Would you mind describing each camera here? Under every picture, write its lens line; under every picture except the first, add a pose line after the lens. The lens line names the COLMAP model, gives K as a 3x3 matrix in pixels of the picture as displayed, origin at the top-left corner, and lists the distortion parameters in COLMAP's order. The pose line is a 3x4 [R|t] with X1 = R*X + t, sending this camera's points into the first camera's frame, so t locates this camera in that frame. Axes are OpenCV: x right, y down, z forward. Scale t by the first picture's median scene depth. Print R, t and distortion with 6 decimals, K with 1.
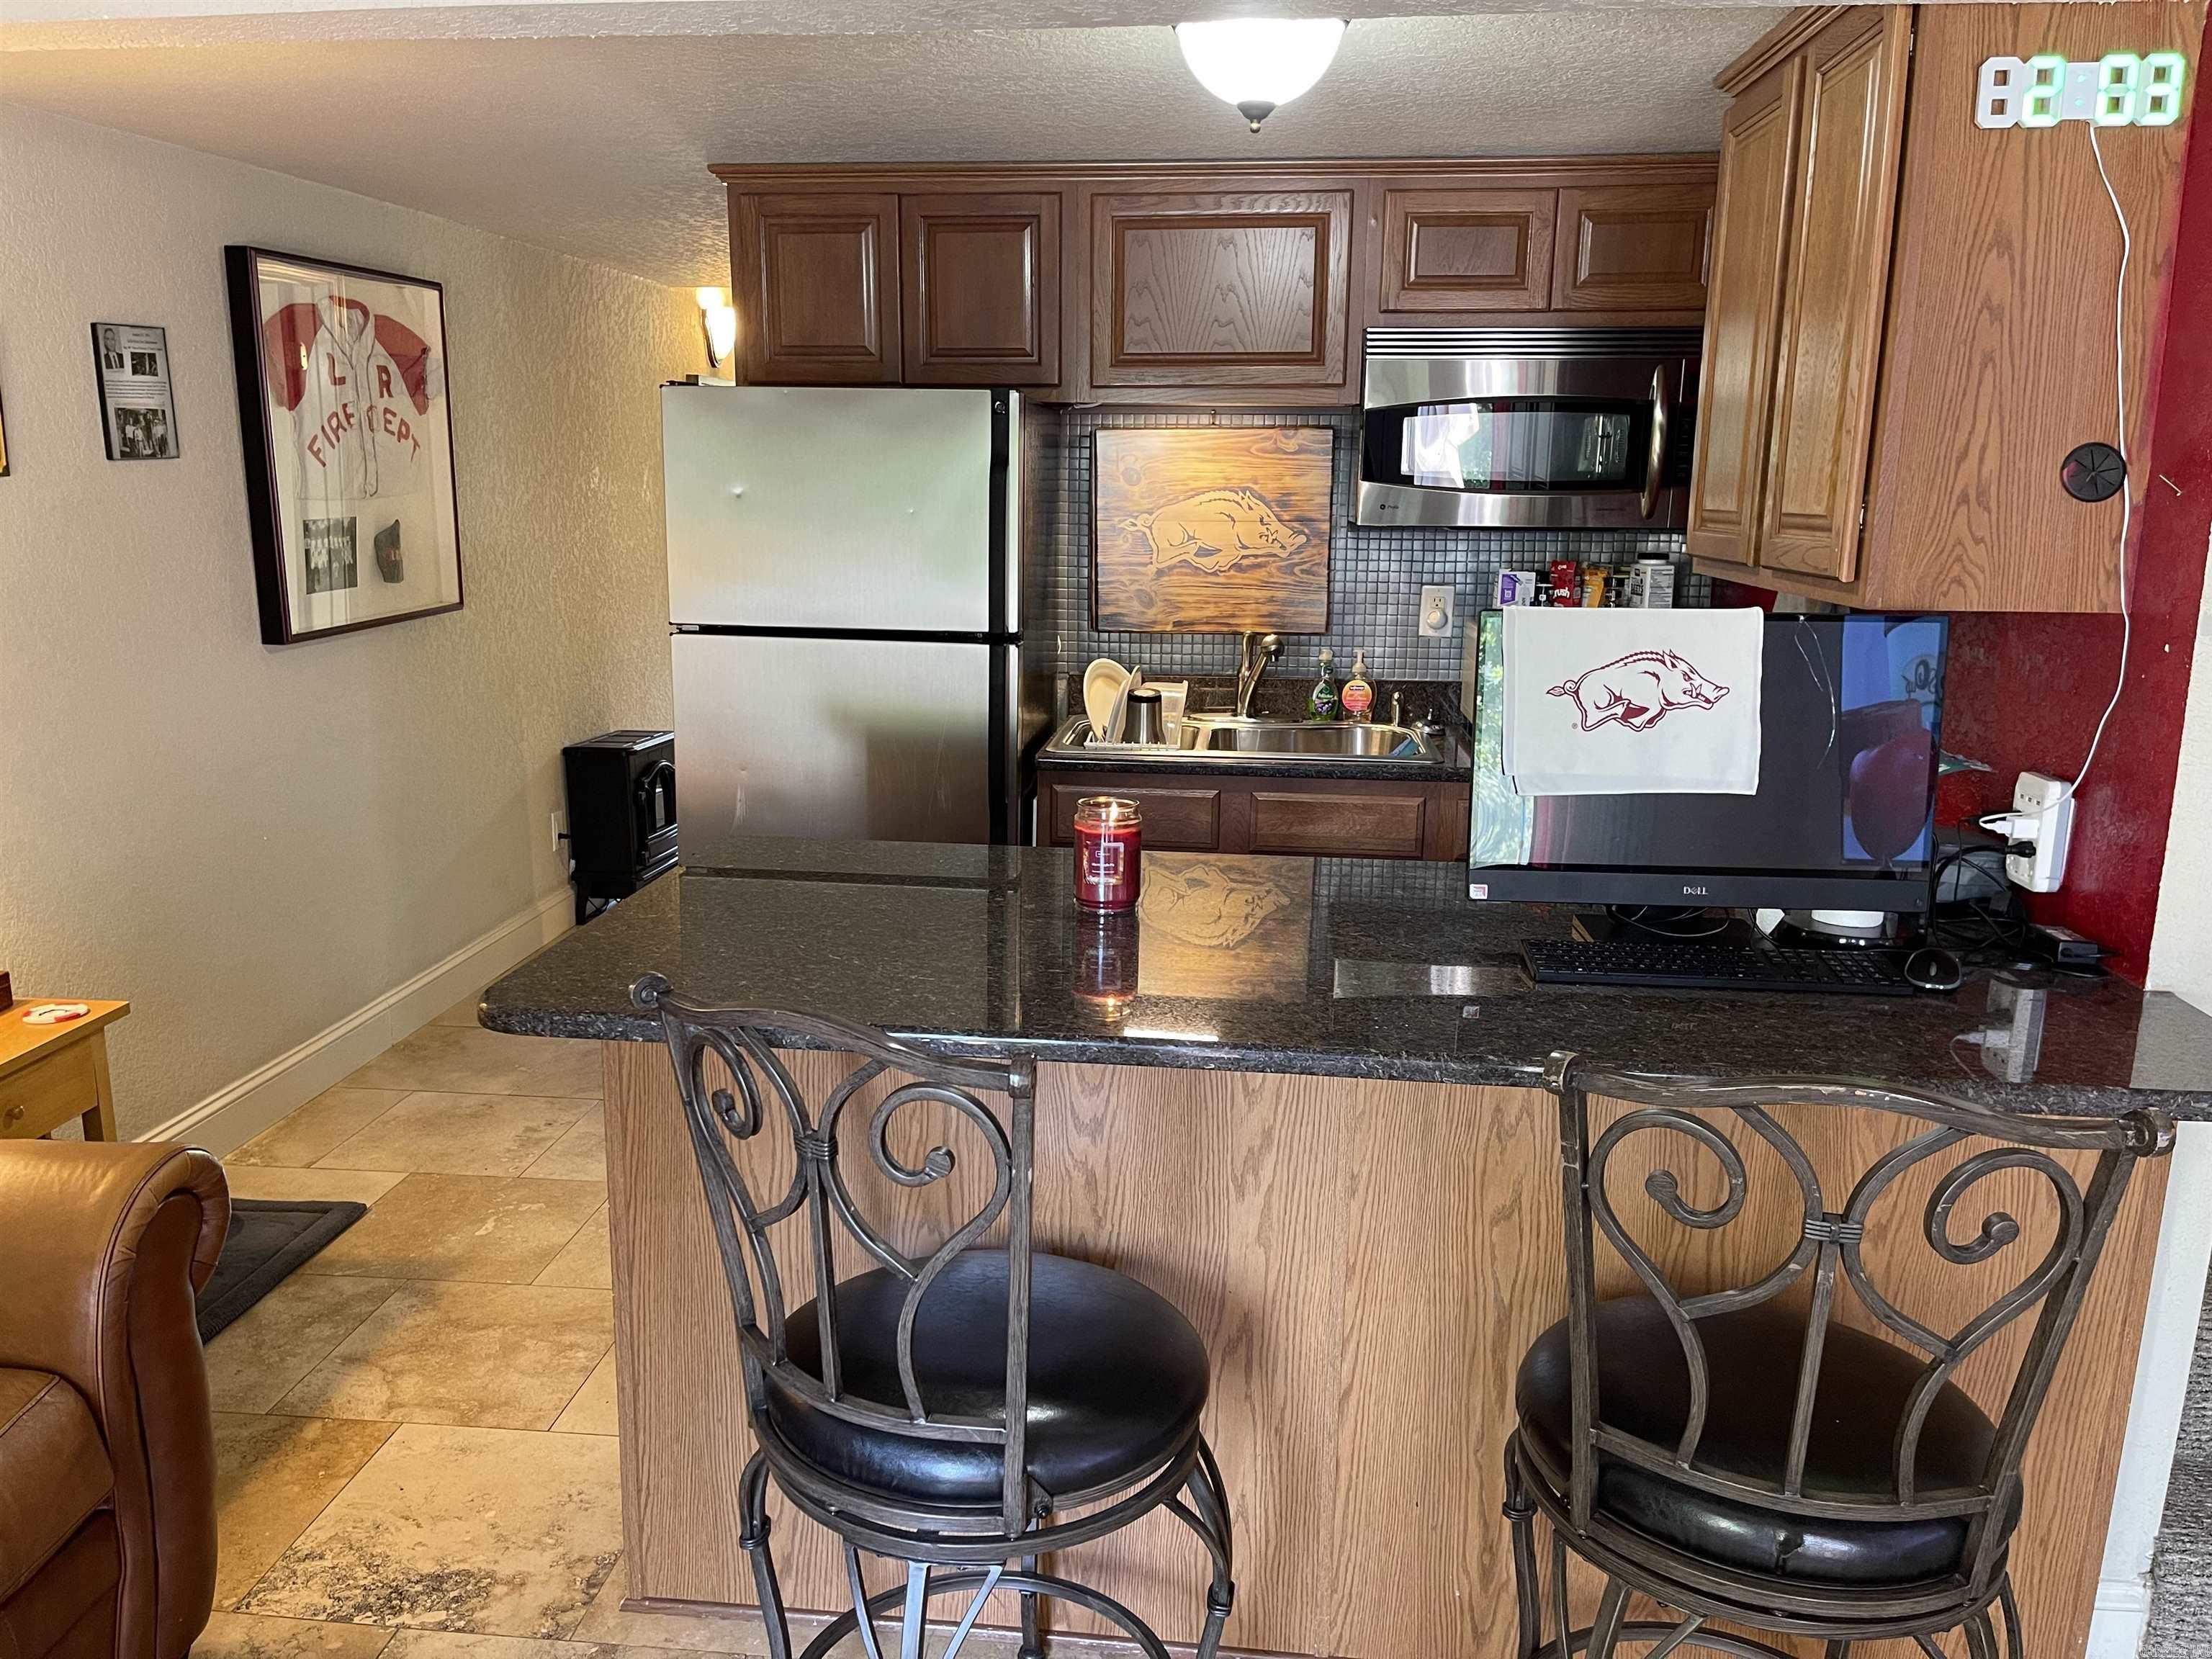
lens RADIAL K [[1649.2, 0, 1082.3], [0, 1649.2, 831.9], [0, 0, 1]] dist [0.113312, -0.144232]
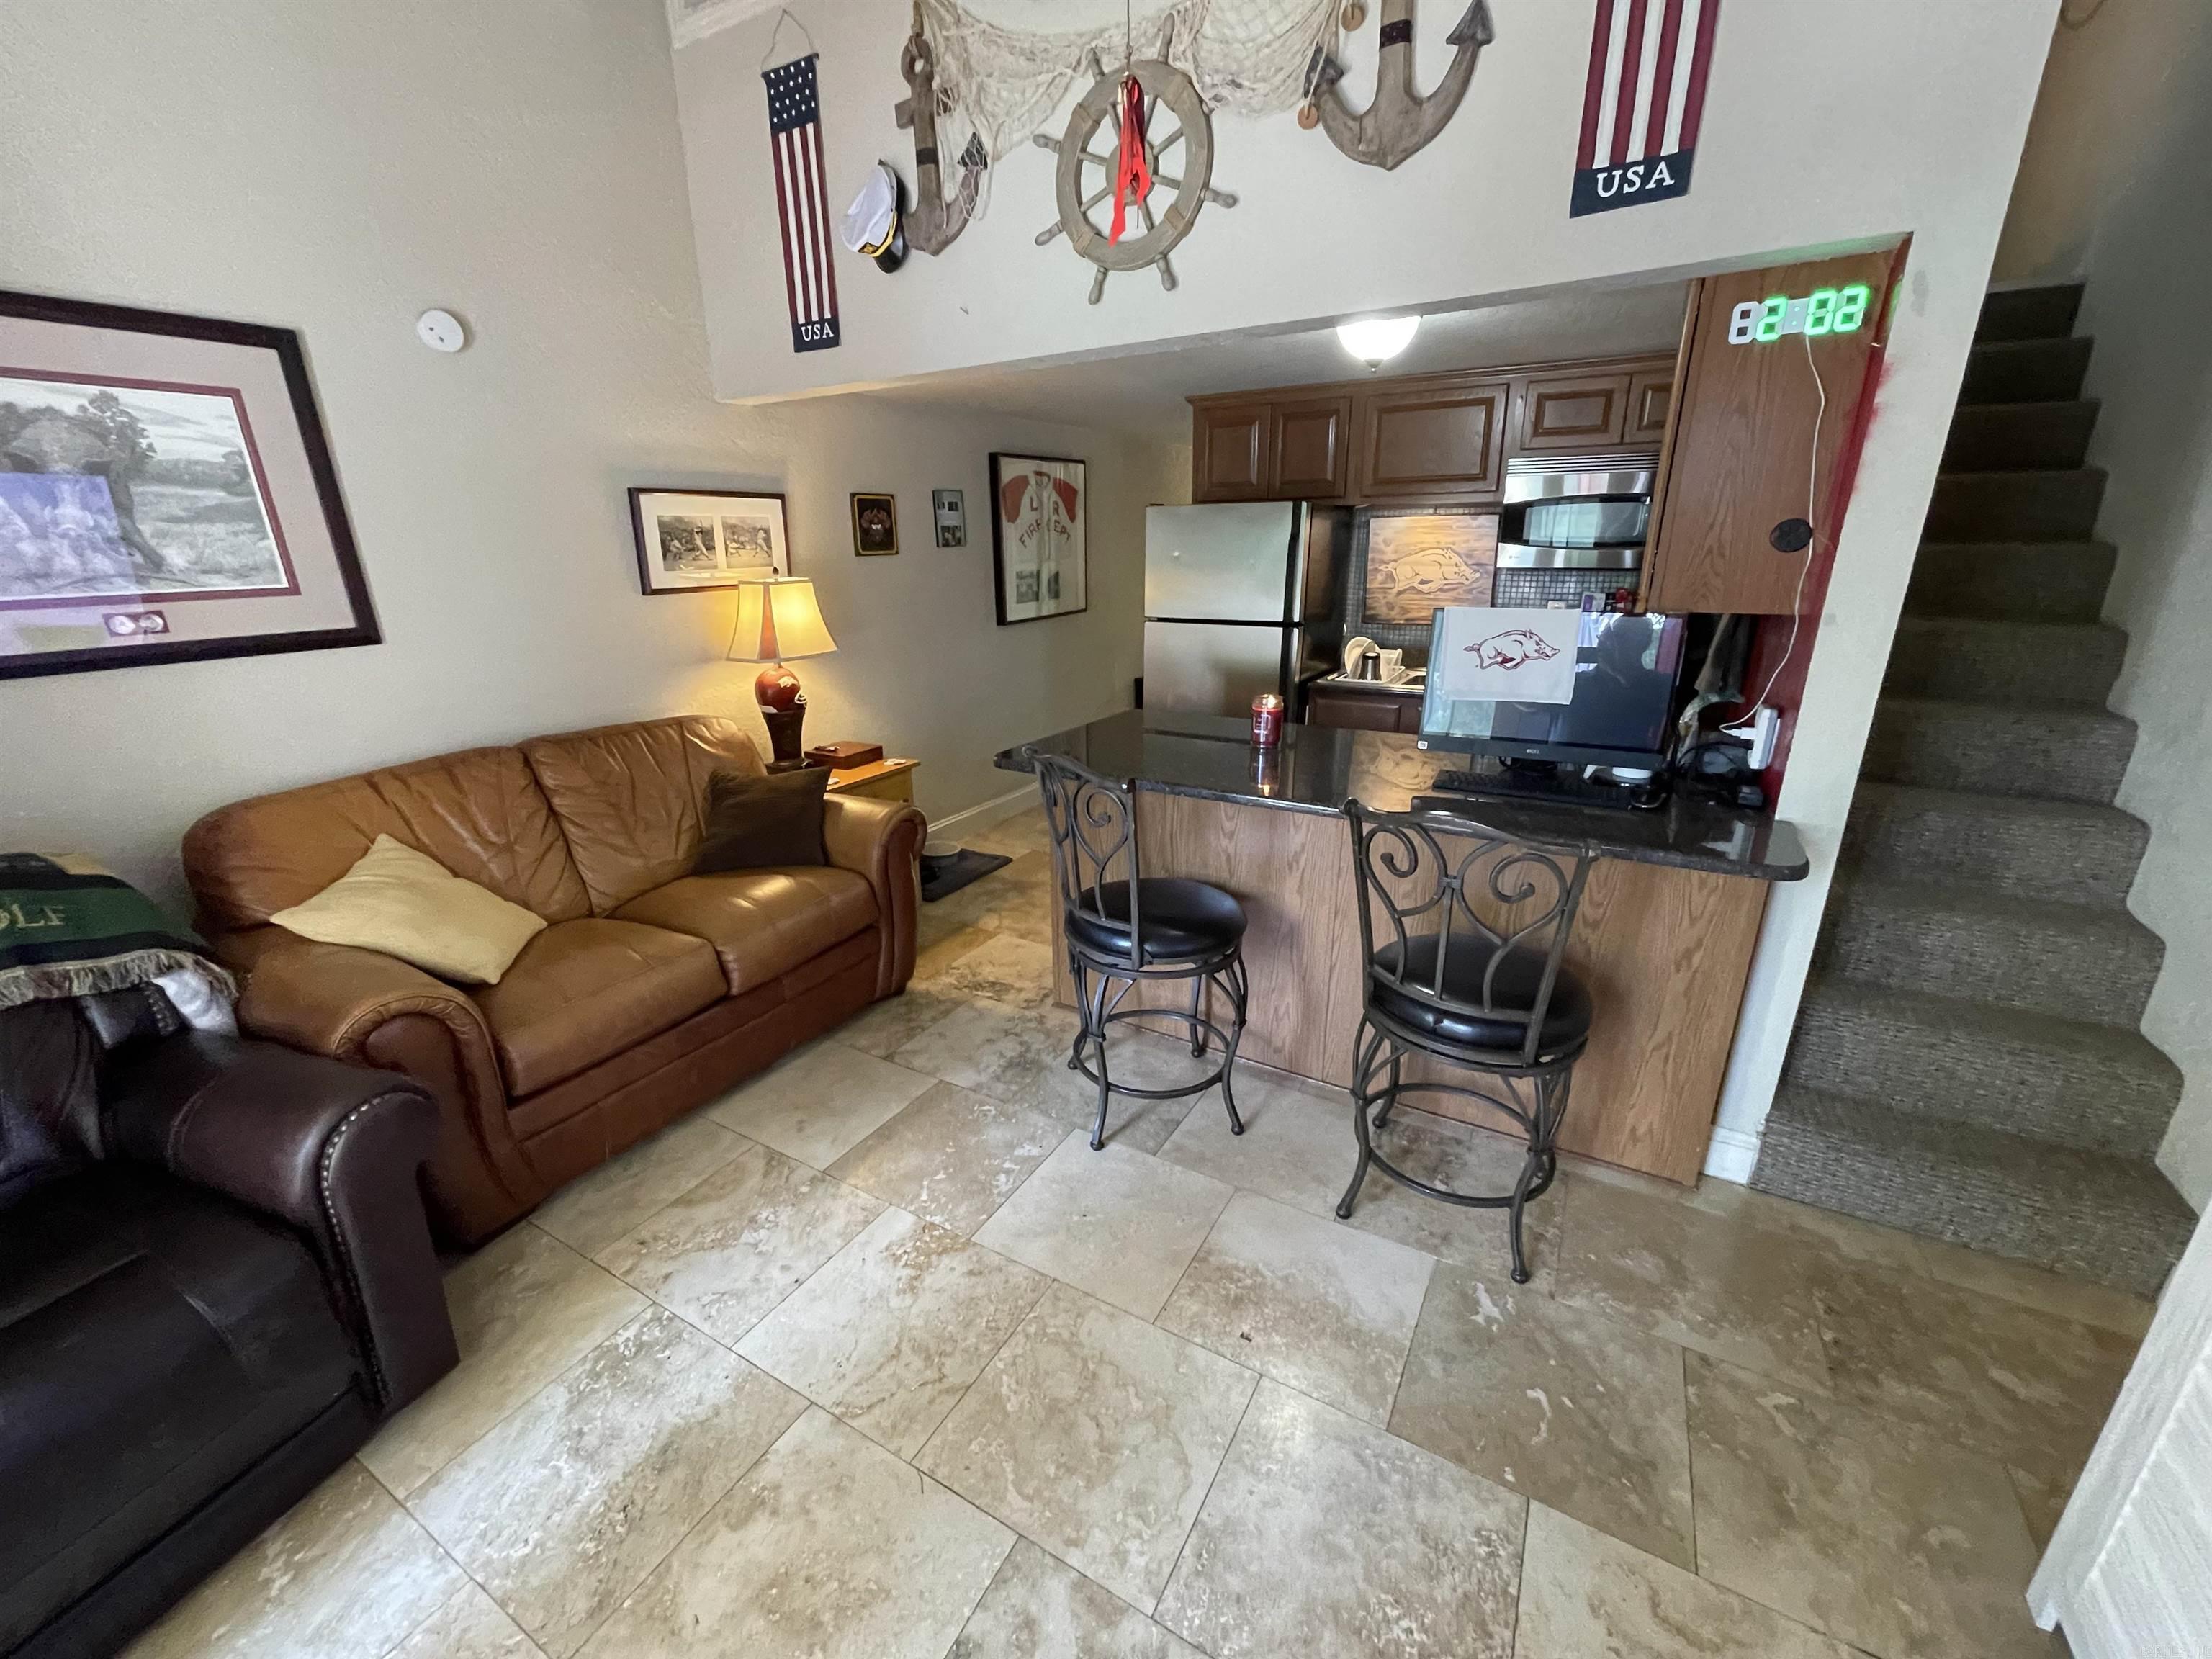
lens RADIAL K [[884.4, 0, 1102.0], [0, 884.4, 827.9], [0, 0, 1]] dist [0.000515, -0.000031]
pose [[0.912103, 0.106139, -0.395984, 0.199055], [-0.066419, 0.991401, 0.112747, 0.024854], [0.404546, -0.076536, 0.911309, -0.115912]]
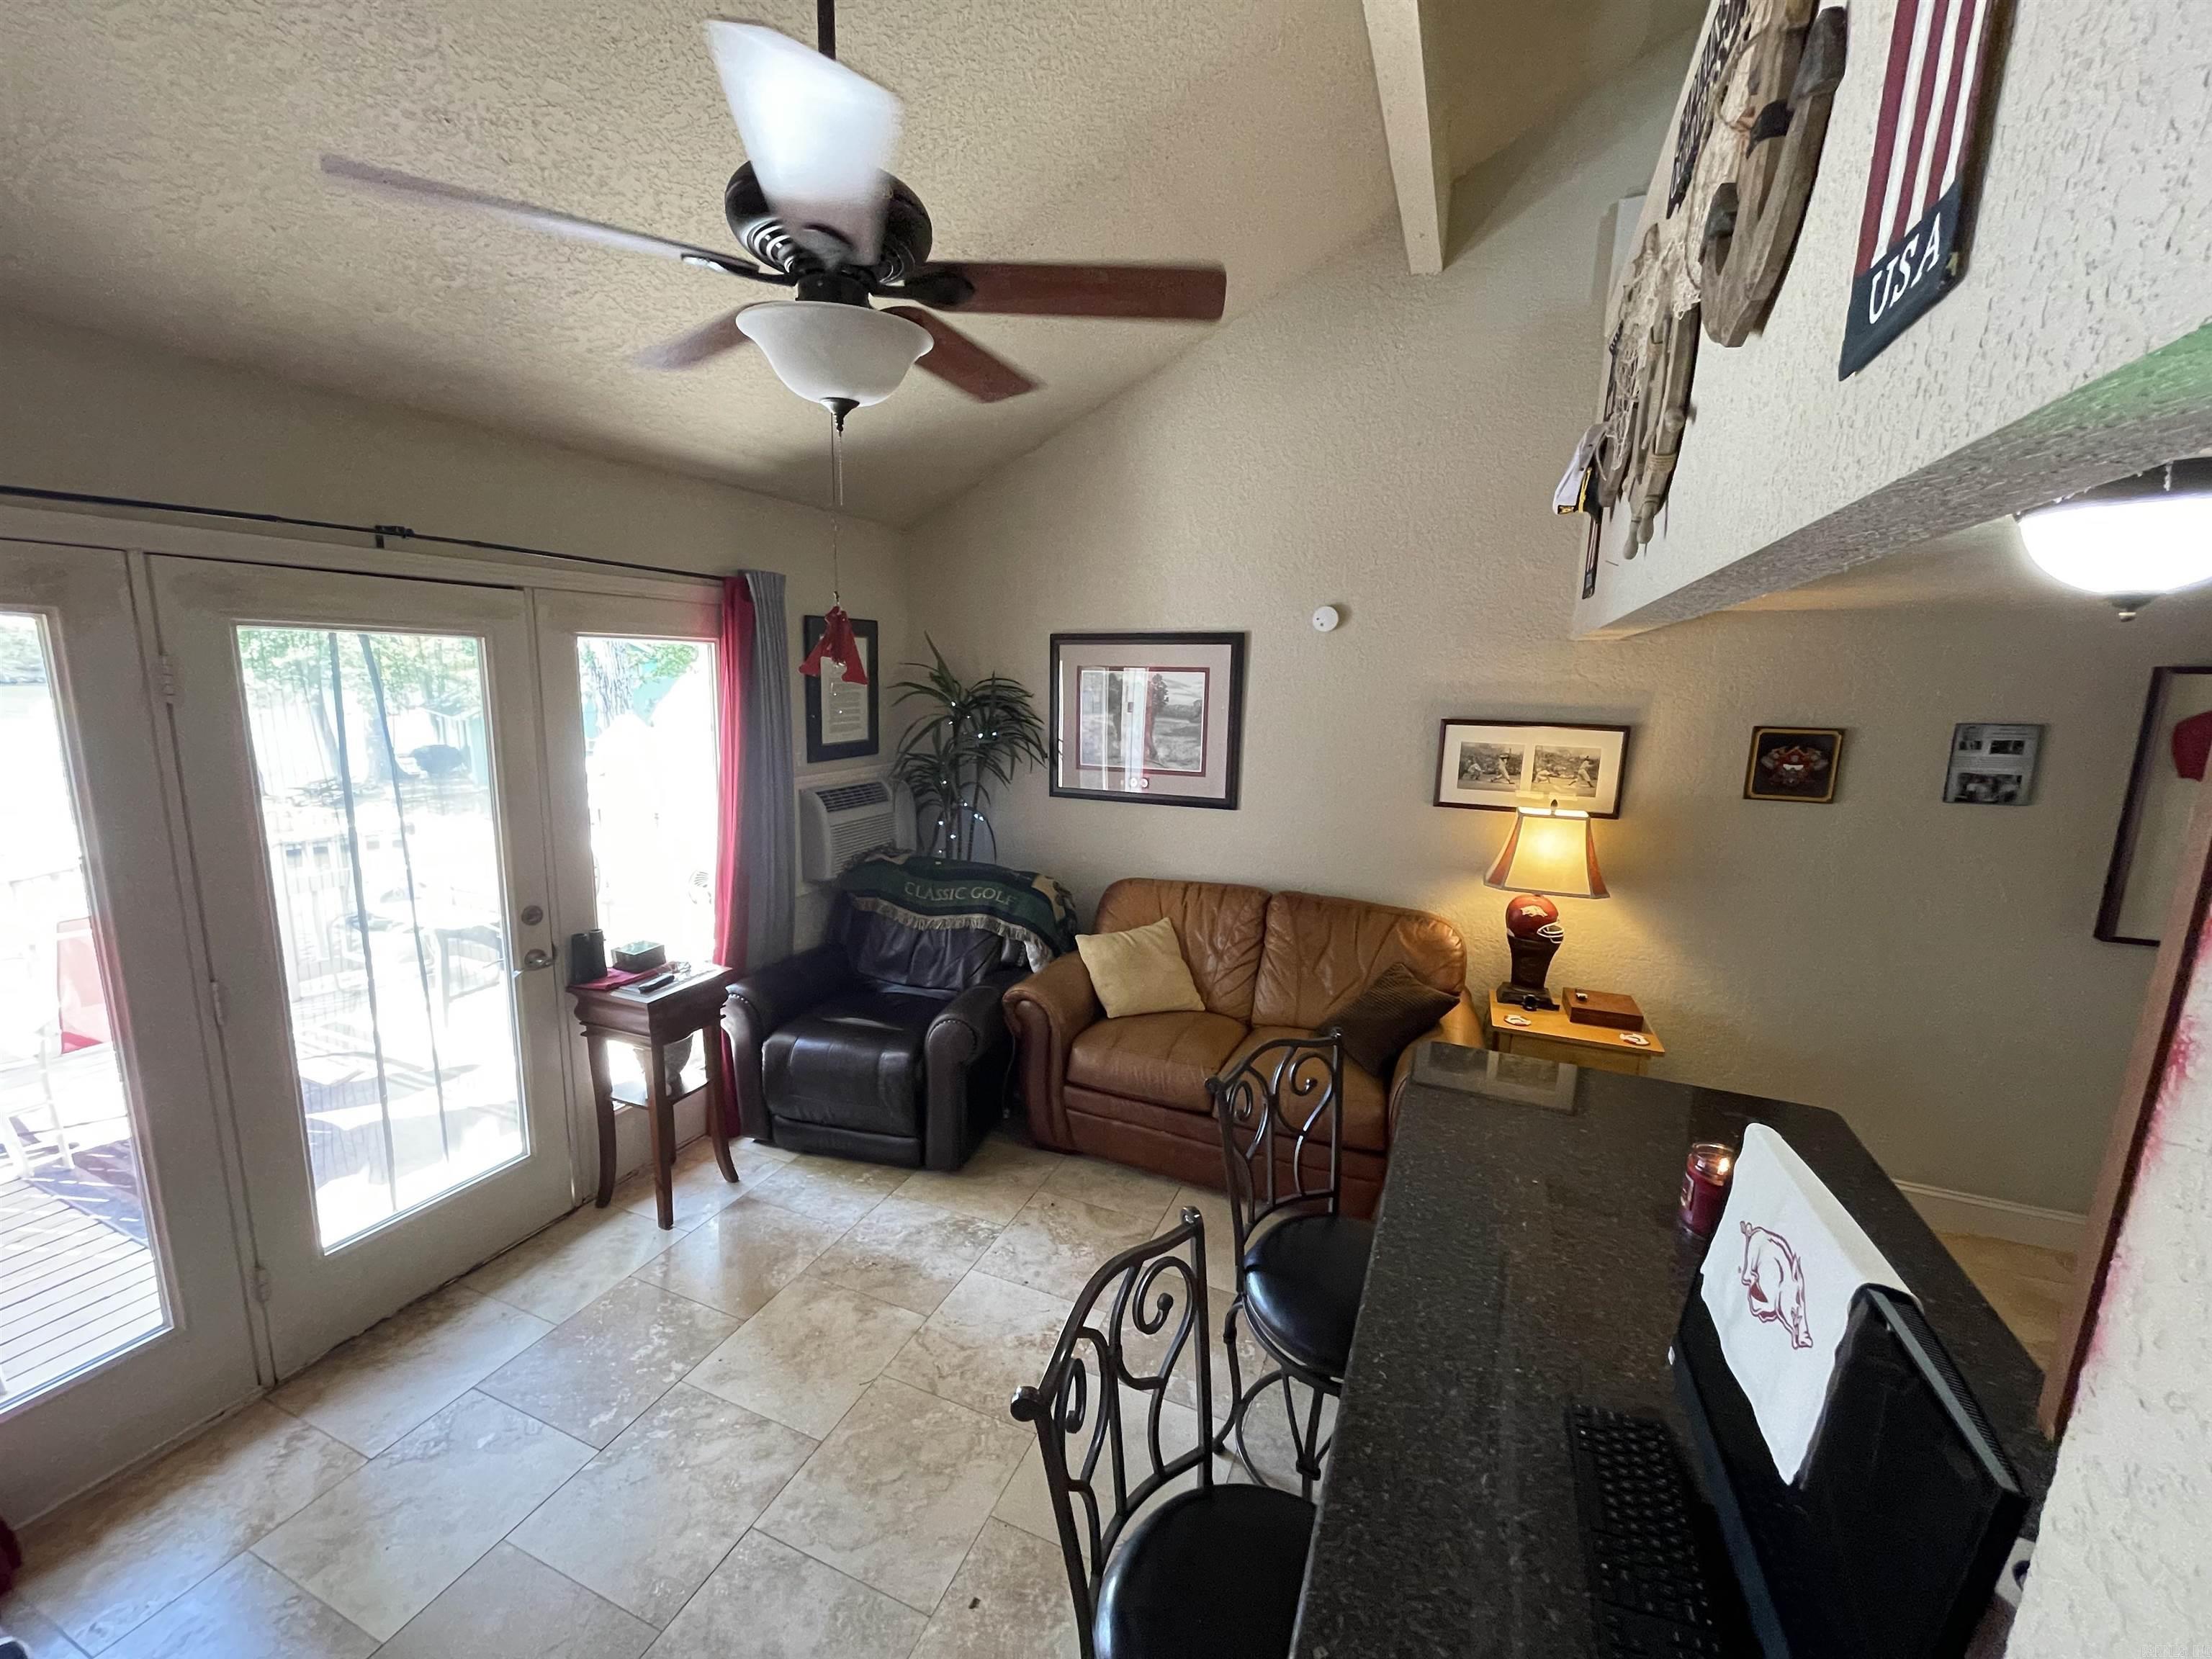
lens RADIAL K [[884.4, 0, 1102.0], [0, 884.4, 827.9], [0, 0, 1]] dist [0.000515, -0.000031]
pose [[-0.288588, 0.153719, -0.945033, 0.504827], [-0.229947, 0.947012, 0.224260, -0.199600], [0.929431, 0.282026, -0.237949, 0.430676]]
